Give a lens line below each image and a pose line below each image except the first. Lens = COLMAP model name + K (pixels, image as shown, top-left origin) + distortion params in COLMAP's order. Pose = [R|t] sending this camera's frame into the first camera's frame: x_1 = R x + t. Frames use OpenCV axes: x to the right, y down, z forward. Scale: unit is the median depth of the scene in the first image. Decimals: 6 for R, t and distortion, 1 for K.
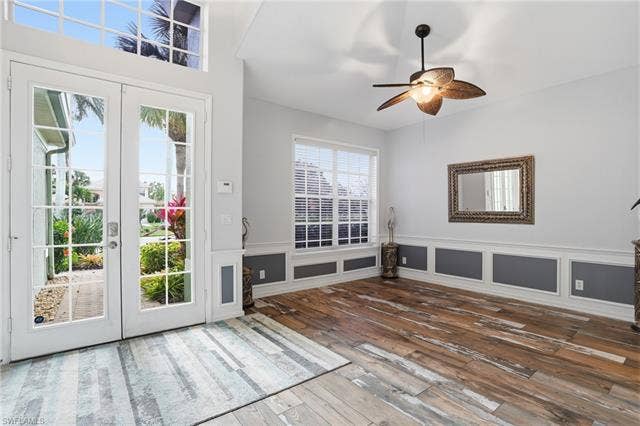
lens RADIAL K [[295.9, 0, 322.5], [0, 295.9, 210.6], [0, 0, 1]] dist [-0.049783, 0.014306]
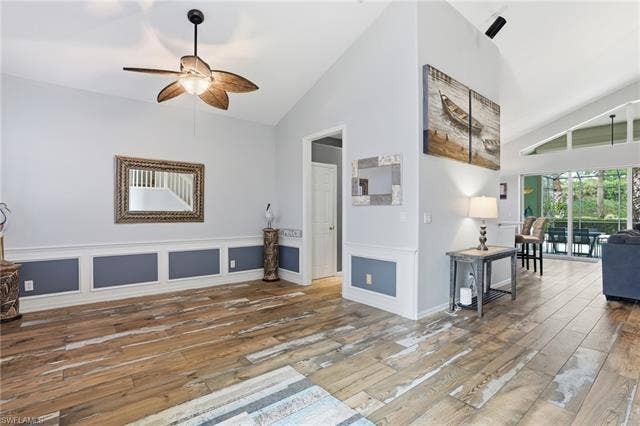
lens RADIAL K [[295.9, 0, 323.1], [0, 295.9, 212.7], [0, 0, 1]] dist [-0.049783, 0.014306]
pose [[0.018682, -0.000447, 0.999825, -0.602951], [-0.008133, 0.999967, 0.000599, 0.004783], [-0.999792, -0.008143, 0.018677, 0.601999]]
